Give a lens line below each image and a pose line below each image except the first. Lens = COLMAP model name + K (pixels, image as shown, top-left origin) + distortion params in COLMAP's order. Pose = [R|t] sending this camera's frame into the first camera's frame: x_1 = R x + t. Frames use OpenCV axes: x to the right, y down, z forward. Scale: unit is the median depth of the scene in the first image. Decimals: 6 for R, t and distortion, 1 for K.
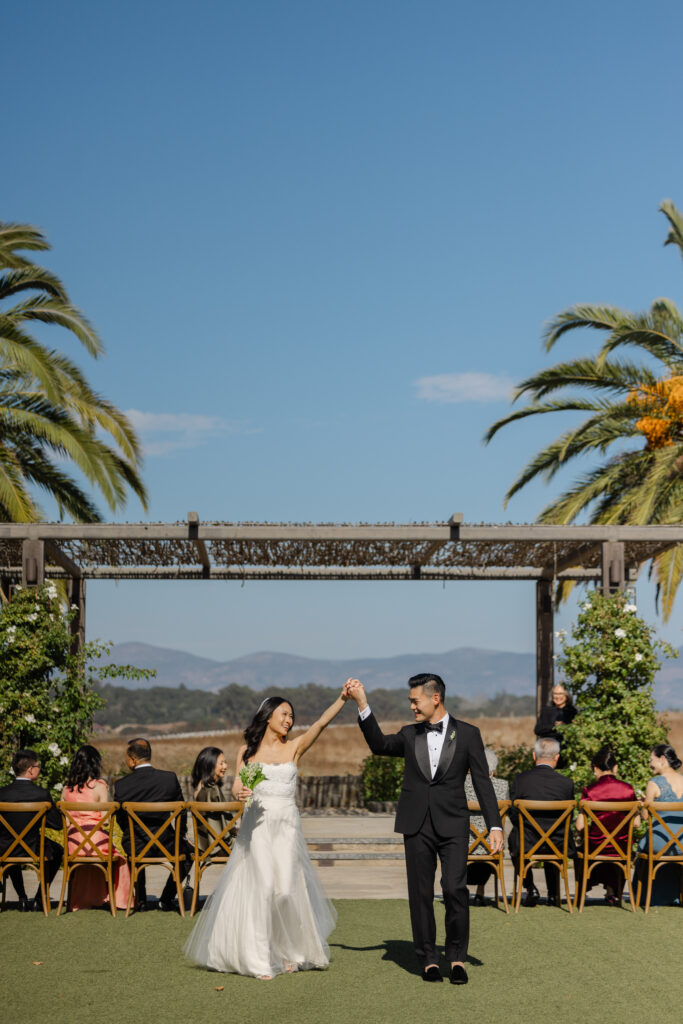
lens RADIAL K [[2192.4, 0, 334.2], [0, 2192.4, 505.5], [0, 0, 1]] dist [-0.070250, 0.000000]
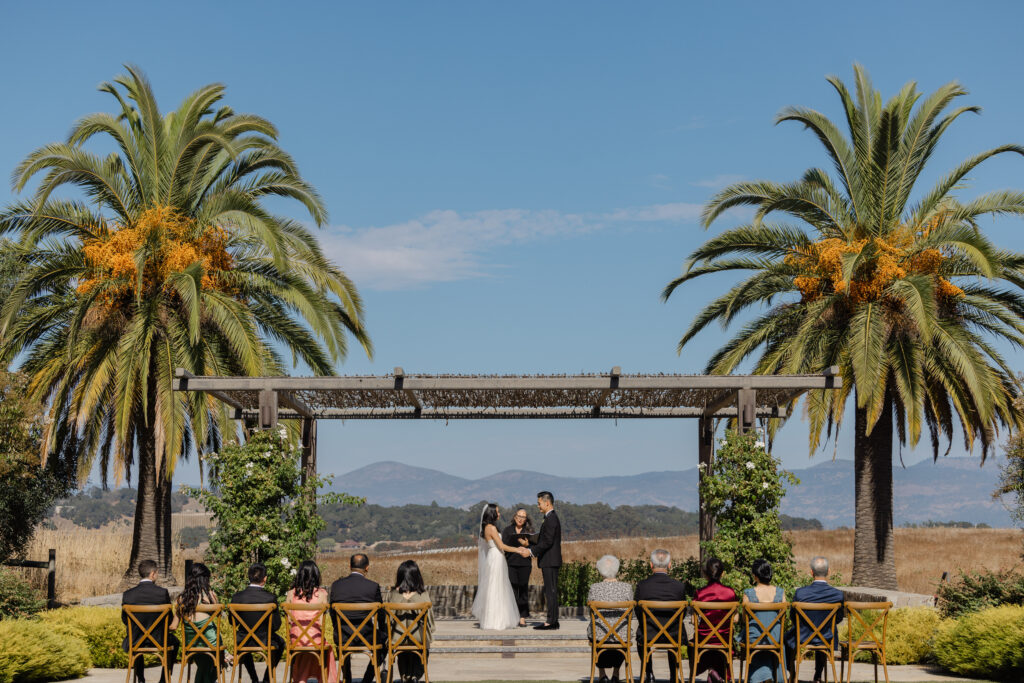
lens RADIAL K [[2119.5, 0, 521.8], [0, 2119.5, 352.2], [0, 0, 1]] dist [0.032151, 0.000000]
pose [[0.999593, -0.006179, -0.027838, 0.035789], [0.006490, 0.999917, 0.011087, -0.017532], [0.027767, -0.011263, 0.999551, -0.169695]]
